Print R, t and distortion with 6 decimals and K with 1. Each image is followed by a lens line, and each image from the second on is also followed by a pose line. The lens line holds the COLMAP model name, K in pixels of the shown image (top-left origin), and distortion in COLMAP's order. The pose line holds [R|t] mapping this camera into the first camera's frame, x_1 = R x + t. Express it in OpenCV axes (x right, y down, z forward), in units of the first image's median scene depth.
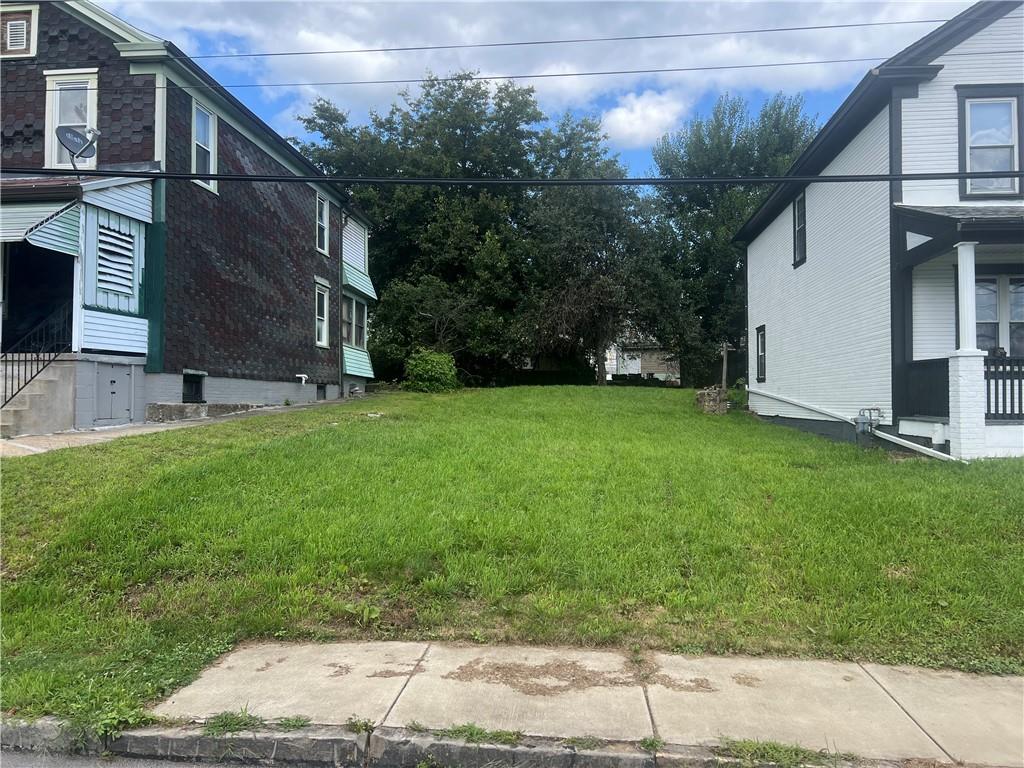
lens RADIAL K [[779.5, 0, 513.6], [0, 779.5, 384.4], [0, 0, 1]] dist [0.035491, -0.035446]
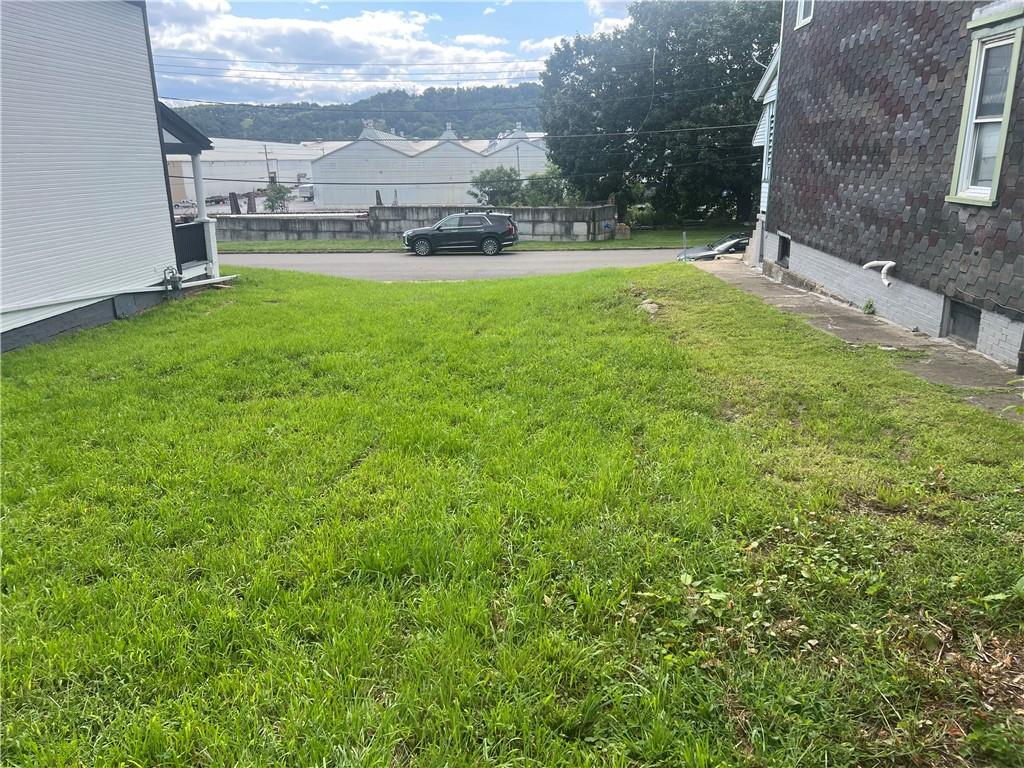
lens RADIAL K [[779.5, 0, 514.9], [0, 779.5, 379.4], [0, 0, 1]] dist [0.035491, -0.035446]
pose [[-0.998041, 0.023140, -0.058126, -0.006263], [0.007859, 0.968097, 0.250453, -0.087332], [0.062067, 0.249505, -0.966382, 1.935576]]
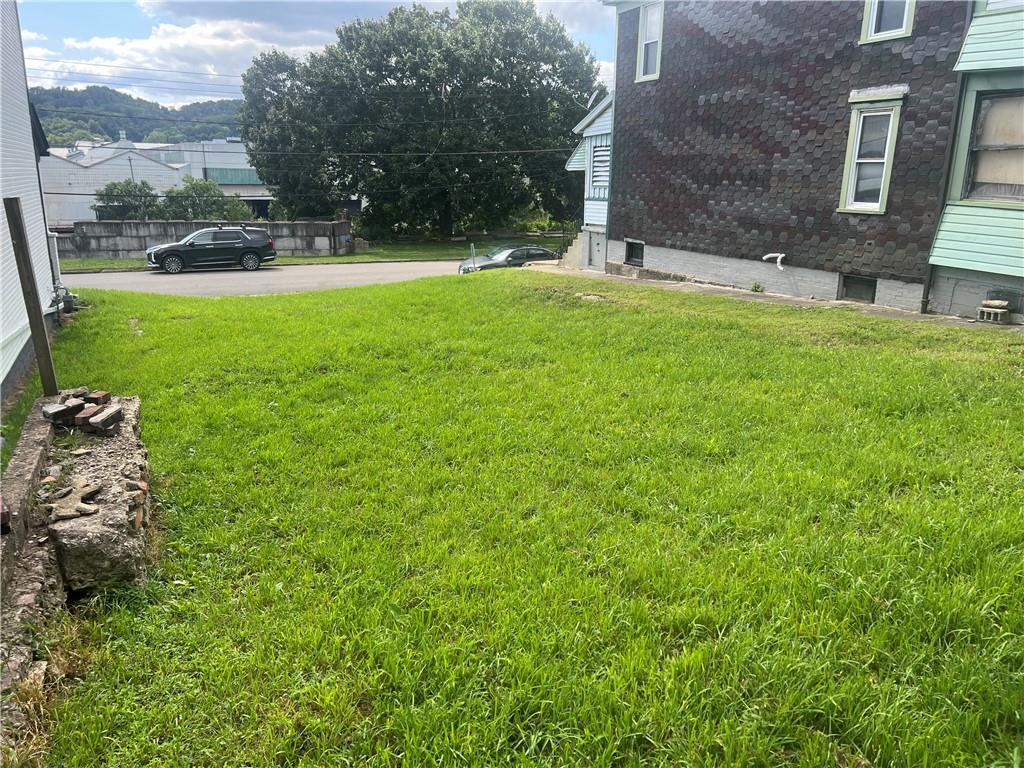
lens RADIAL K [[779.5, 0, 513.2], [0, 779.5, 387.2], [0, 0, 1]] dist [0.035491, -0.035446]
pose [[-0.858077, 0.117516, -0.499893, 0.413172], [-0.006051, 0.971082, 0.238671, -0.084187], [0.513485, 0.207823, -0.832552, 1.958244]]
